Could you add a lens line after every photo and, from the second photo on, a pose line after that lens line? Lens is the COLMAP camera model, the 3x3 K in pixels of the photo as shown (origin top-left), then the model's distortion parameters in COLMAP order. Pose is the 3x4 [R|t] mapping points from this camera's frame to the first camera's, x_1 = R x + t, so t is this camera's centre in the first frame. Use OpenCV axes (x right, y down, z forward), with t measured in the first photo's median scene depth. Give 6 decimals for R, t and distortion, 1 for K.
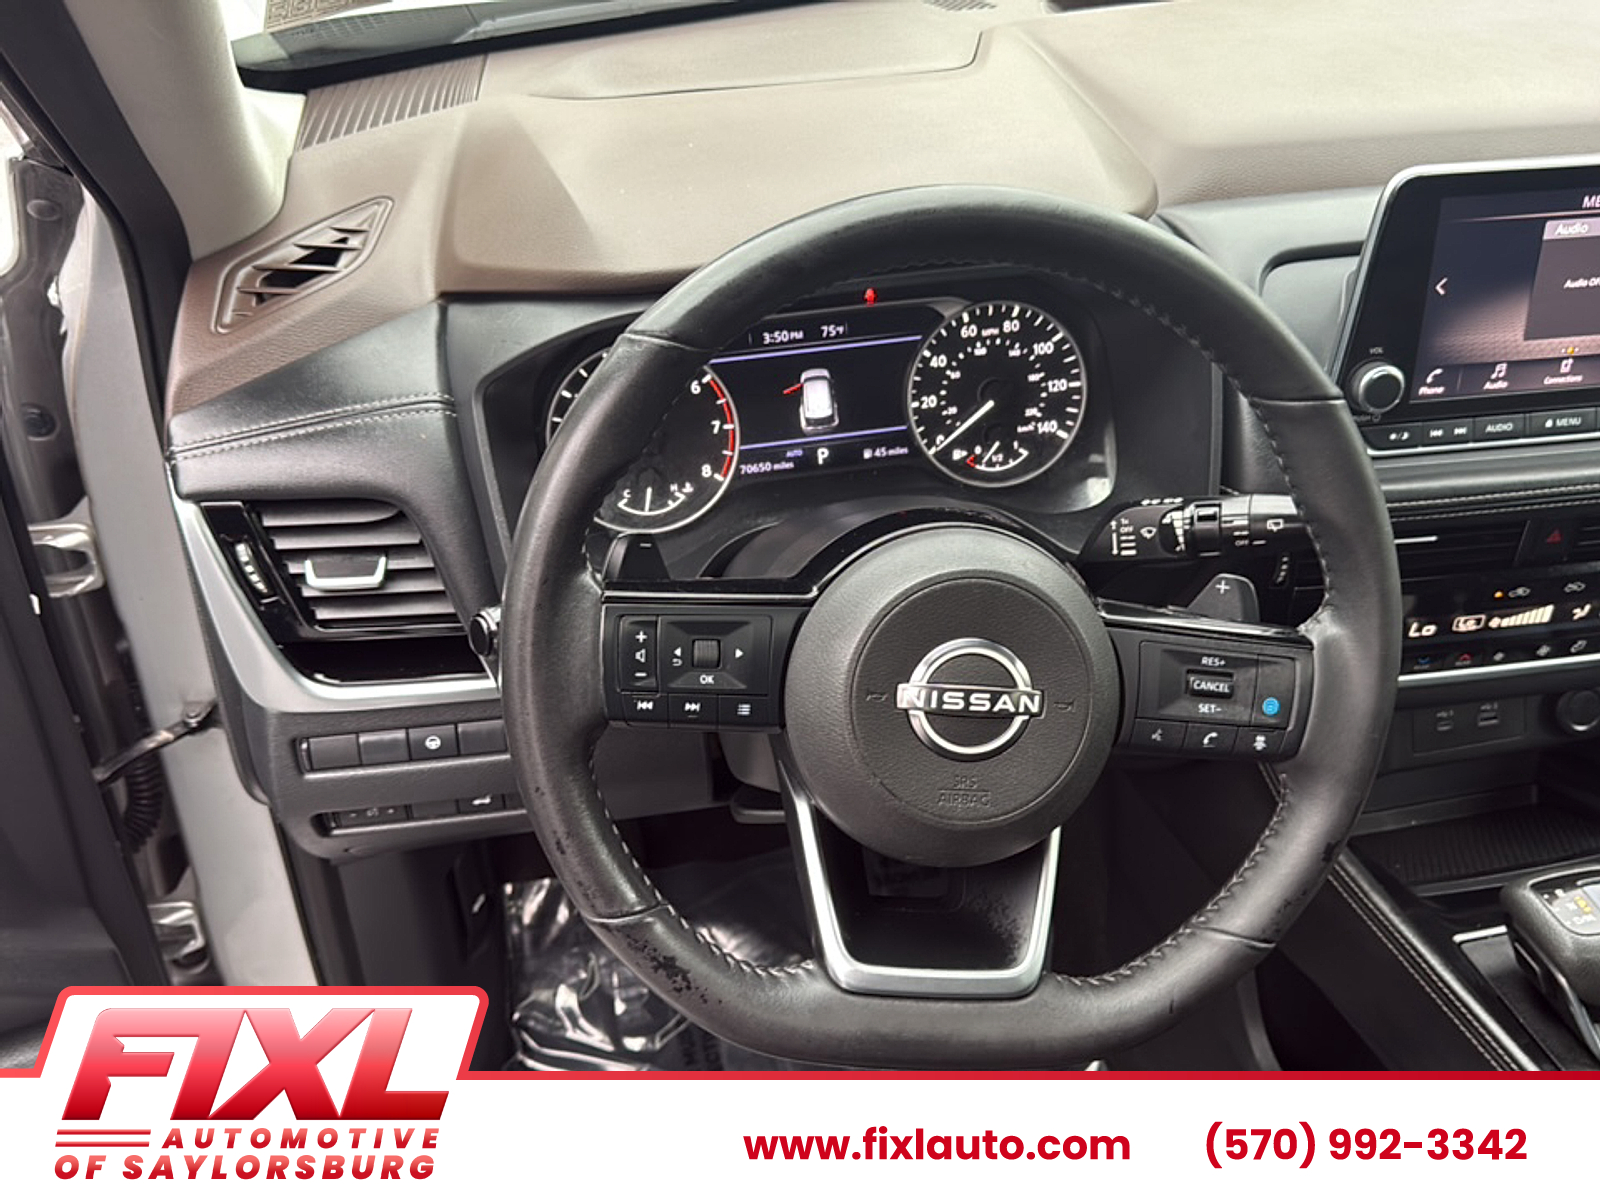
lens RADIAL K [[1474.1, 0, 800.0], [0, 1474.1, 600.0], [0, 0, 1]] dist [0.158656, -0.376192]
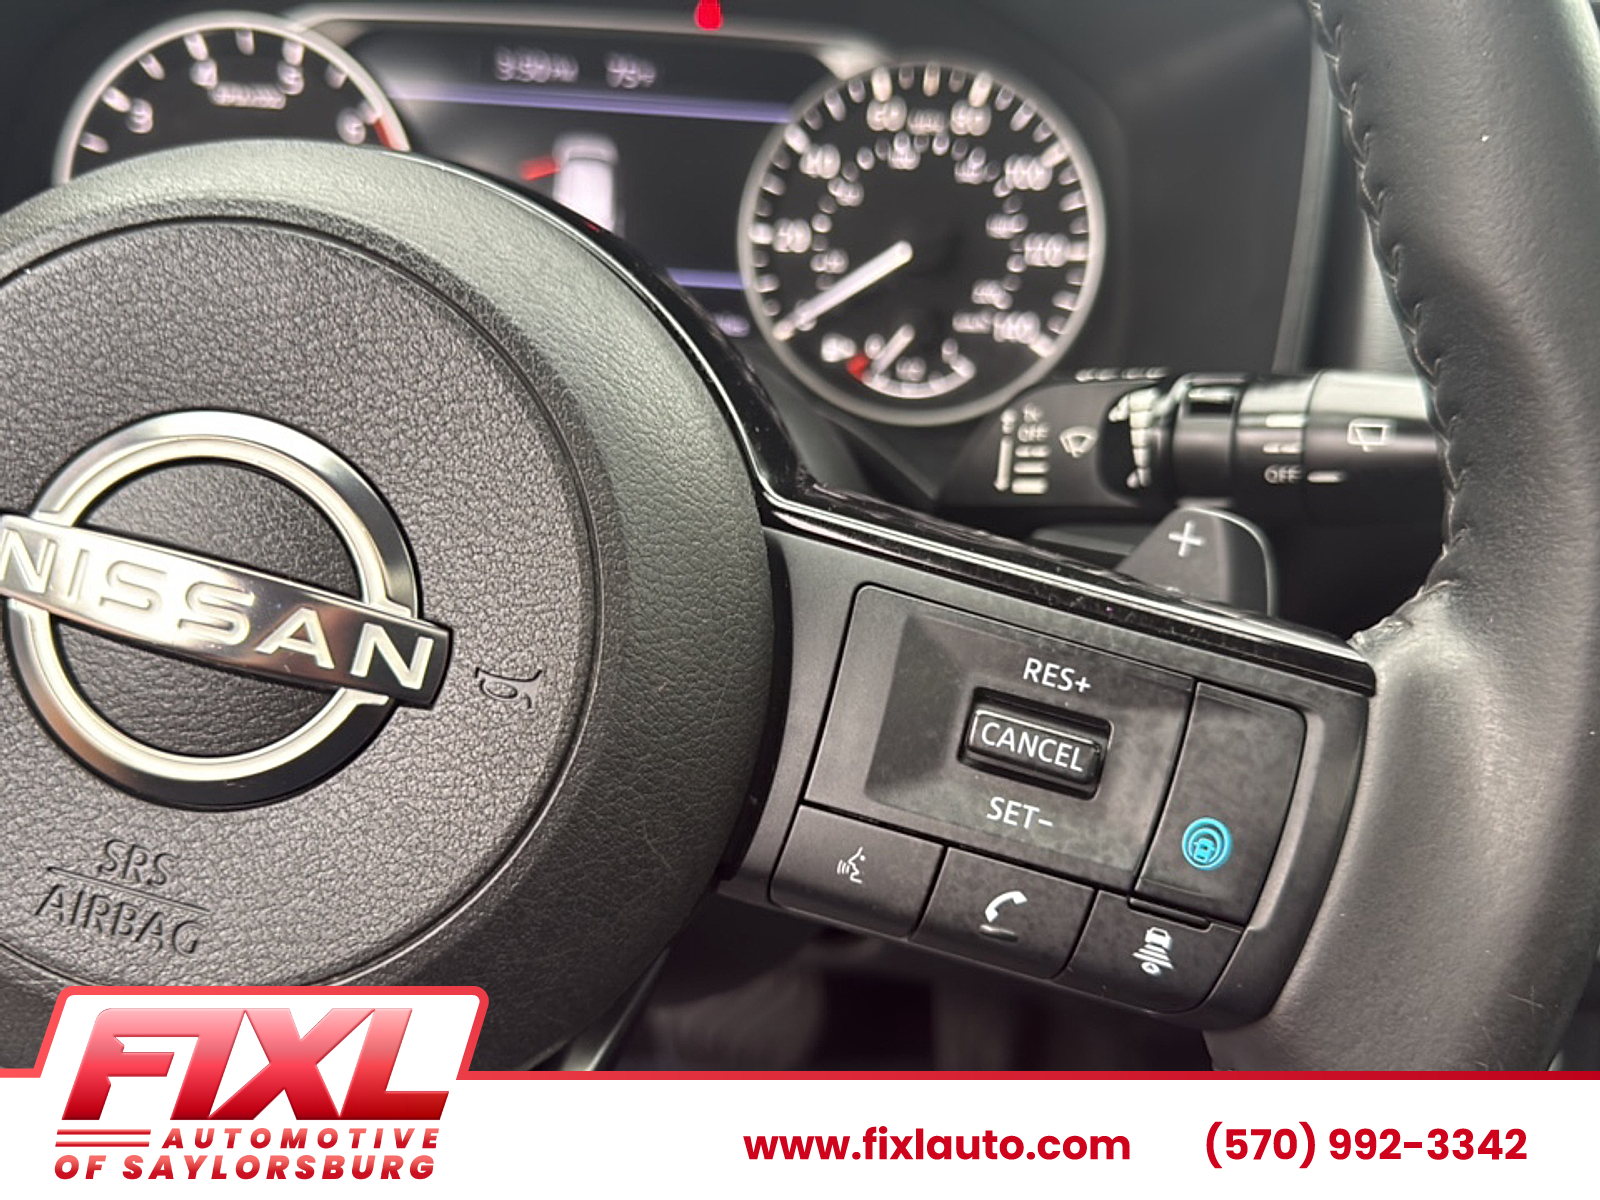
lens RADIAL K [[1518.3, 0, 800.0], [0, 1518.3, 600.0], [0, 0, 1]] dist [0.125309, -0.405421]
pose [[0.970373, 0.172925, -0.168741, 0.207339], [-0.194279, 0.973647, -0.119444, 0.057138], [0.143639, 0.148688, 0.978396, 0.493771]]
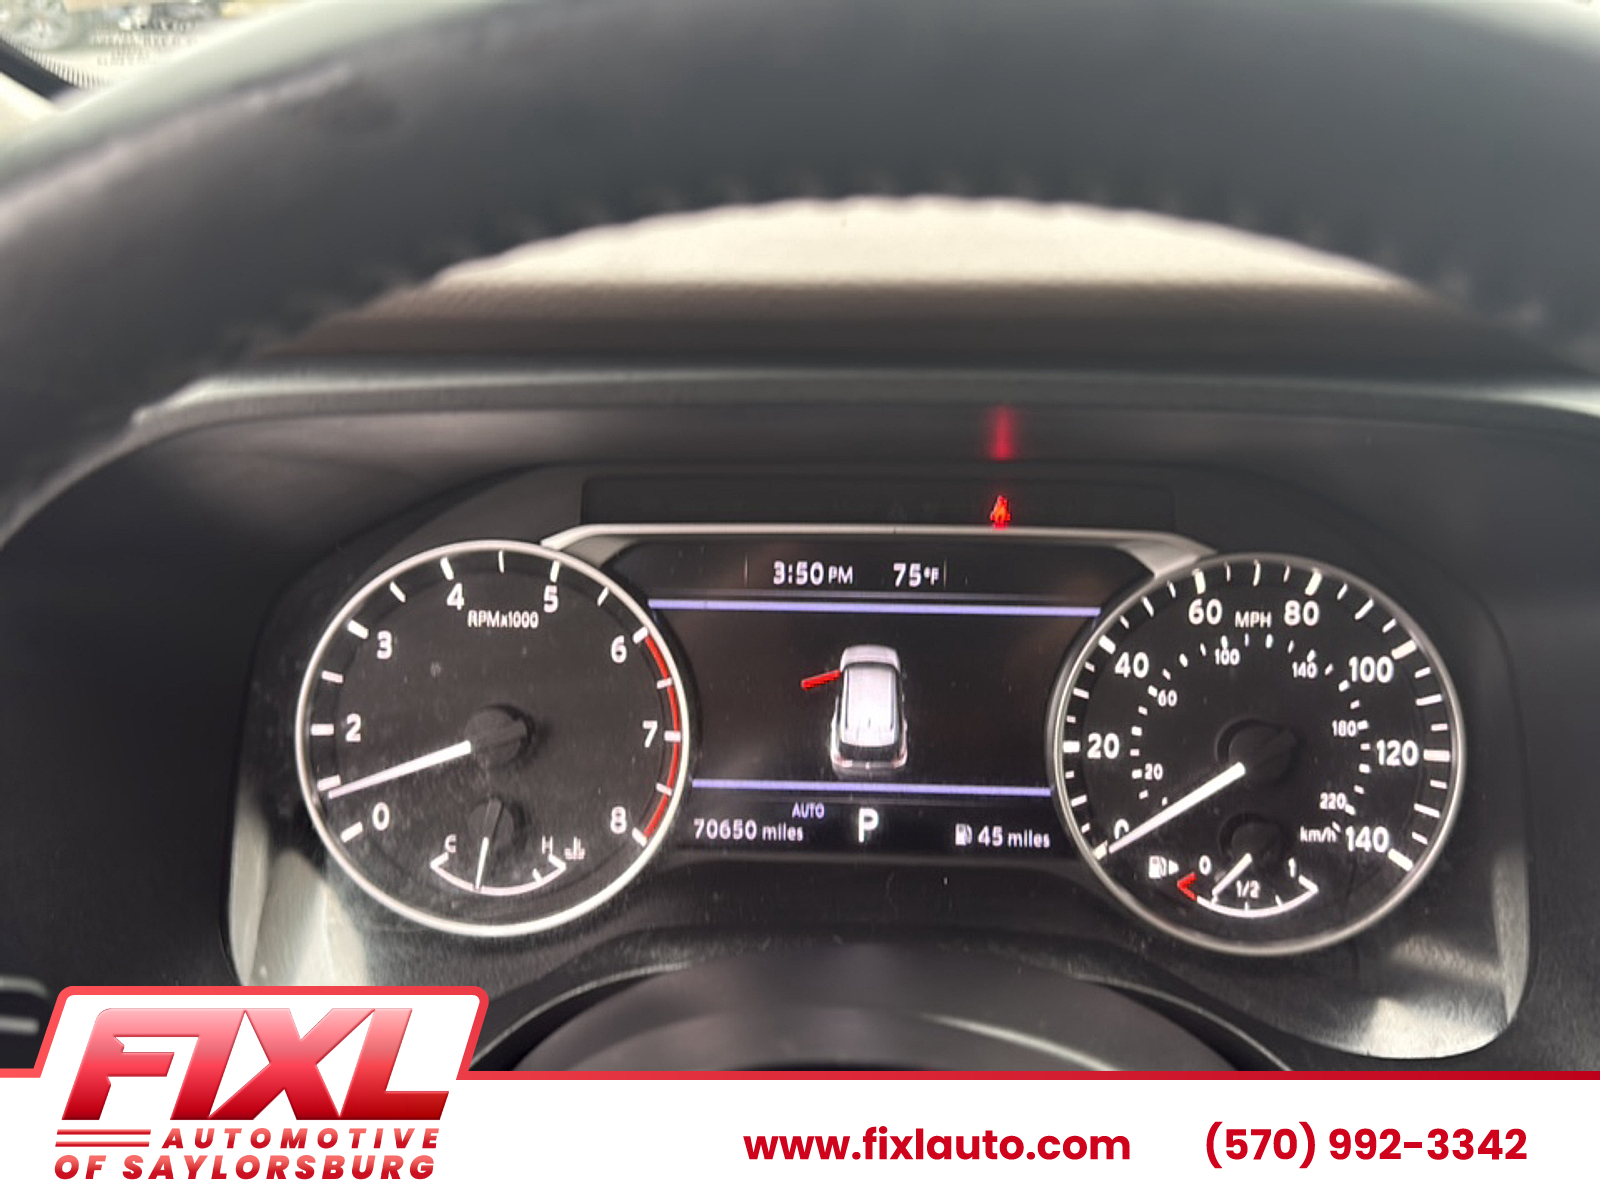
lens RADIAL K [[1474.1, 0, 800.0], [0, 1474.1, 600.0], [0, 0, 1]] dist [0.158656, -0.376192]
pose [[0.967827, 0.116597, -0.222970, 0.094873], [-0.162954, 0.965661, -0.202349, -0.068128], [0.191720, 0.232173, 0.953593, 0.525758]]
